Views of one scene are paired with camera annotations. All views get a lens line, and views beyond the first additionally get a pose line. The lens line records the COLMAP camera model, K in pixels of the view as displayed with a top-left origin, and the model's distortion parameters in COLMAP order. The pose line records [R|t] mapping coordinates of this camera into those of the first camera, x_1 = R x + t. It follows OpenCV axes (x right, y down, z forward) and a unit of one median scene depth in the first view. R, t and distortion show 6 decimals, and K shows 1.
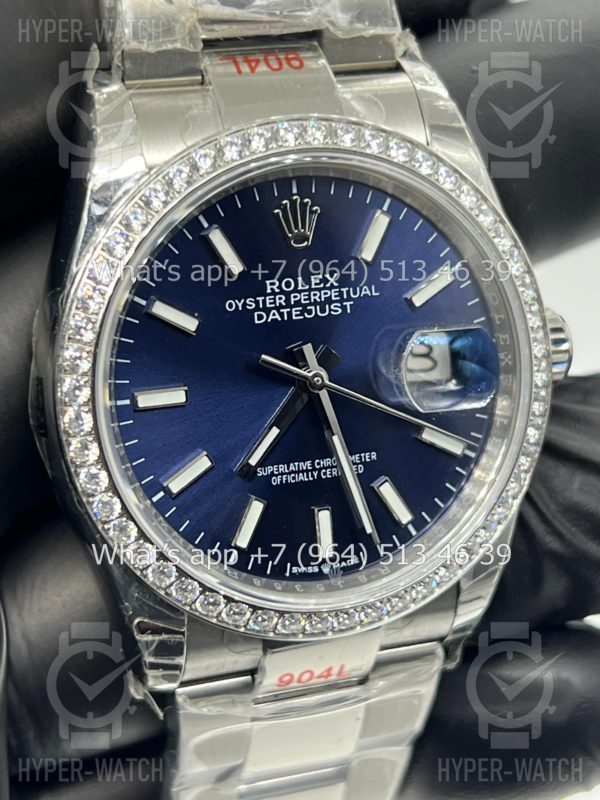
lens RADIAL K [[1878.3, 0, 300.0], [0, 1878.3, 400.0], [0, 0, 1]] dist [0.236060, -0.627651]
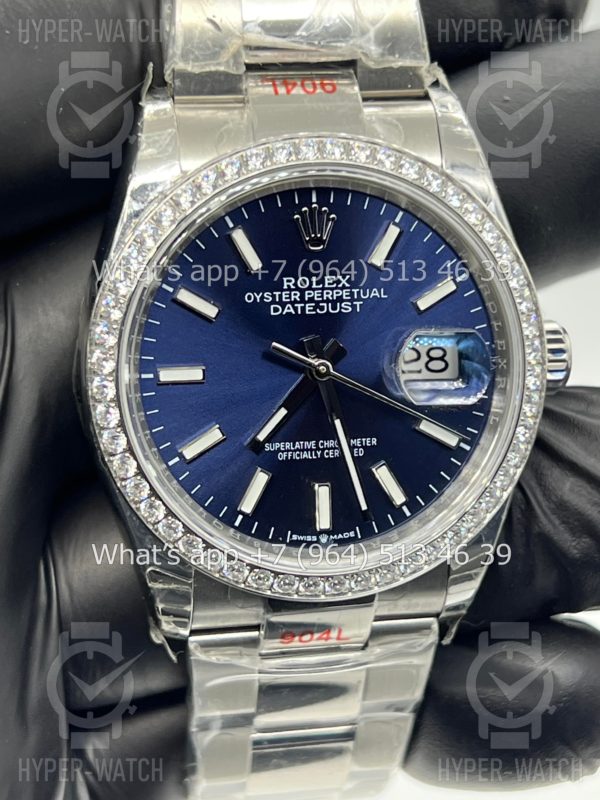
lens RADIAL K [[1878.3, 0, 300.0], [0, 1878.3, 400.0], [0, 0, 1]] dist [0.236060, -0.627651]
pose [[0.986829, 0.067286, -0.147111, 0.160858], [-0.070702, 0.997333, -0.018107, 0.028979], [0.145500, 0.028269, 0.988954, -0.109938]]
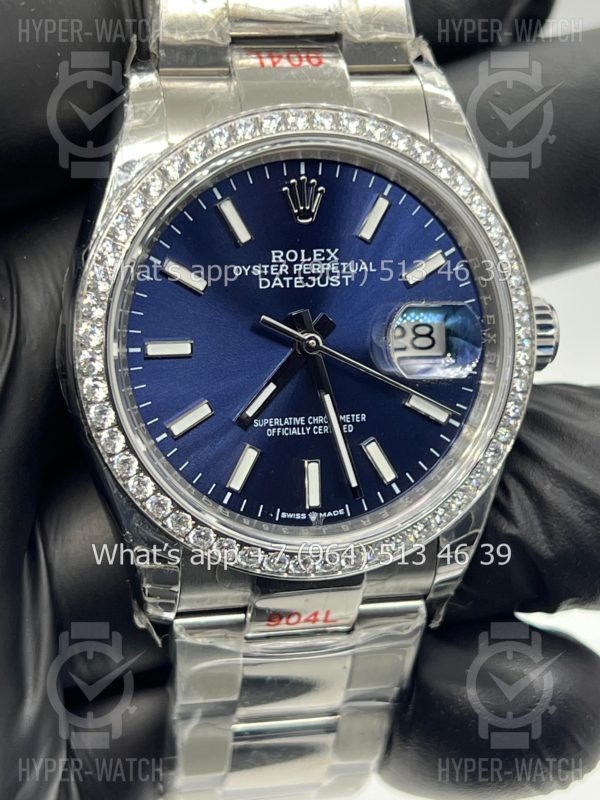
lens RADIAL K [[1878.3, 0, 300.0], [0, 1878.3, 400.0], [0, 0, 1]] dist [0.236060, -0.627651]
pose [[0.993283, 0.058579, -0.099788, 0.113357], [-0.063588, 0.996832, -0.047779, 0.075633], [0.096673, 0.053803, 0.993861, -0.097038]]
